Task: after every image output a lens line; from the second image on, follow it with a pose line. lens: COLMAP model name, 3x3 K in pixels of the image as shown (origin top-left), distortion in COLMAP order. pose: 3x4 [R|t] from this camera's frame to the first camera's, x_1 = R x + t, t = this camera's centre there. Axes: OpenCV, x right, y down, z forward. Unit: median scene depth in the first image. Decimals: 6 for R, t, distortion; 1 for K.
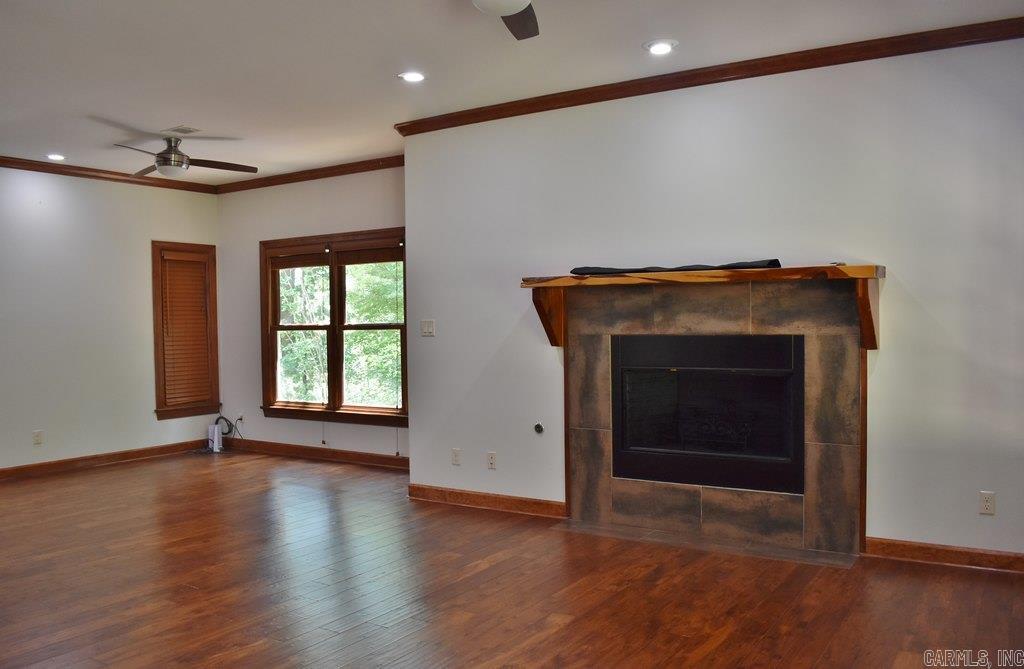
lens RADIAL K [[825.0, 0, 512.0], [0, 825.0, 334.5], [0, 0, 1]] dist [-0.091328, 0.007393]
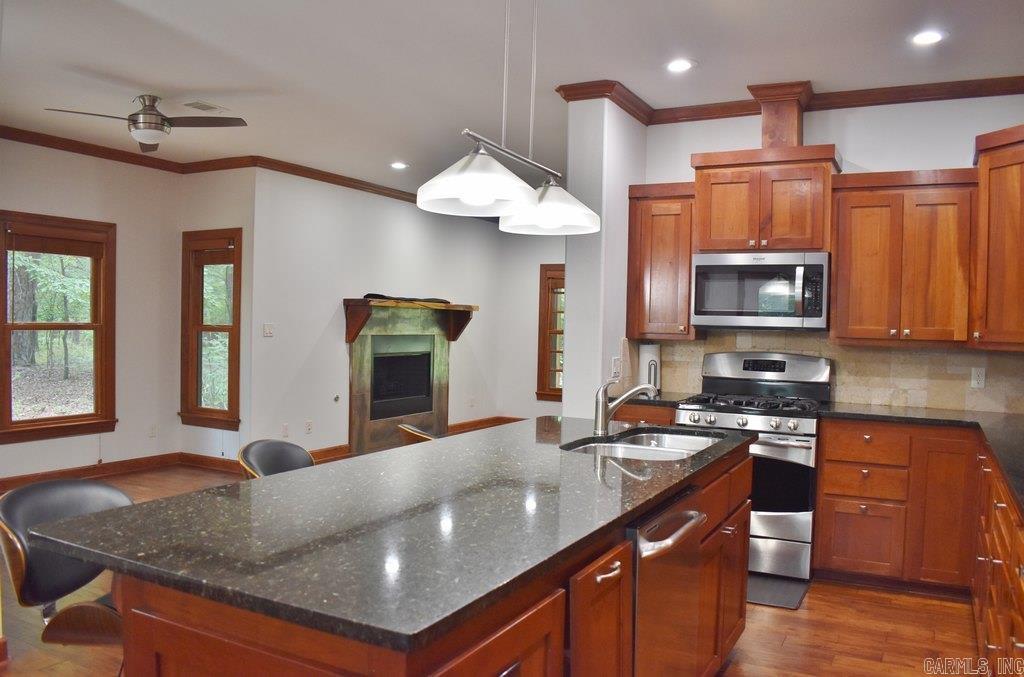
lens RADIAL K [[811.1, 0, 512.0], [0, 811.1, 338.5], [0, 0, 1]] dist [-0.104057, 0.005274]
pose [[-0.120955, -0.000563, 0.992658, -1.514165], [0.004971, 0.999987, 0.001173, 0.007063], [-0.992646, 0.005076, -0.120950, 0.904310]]
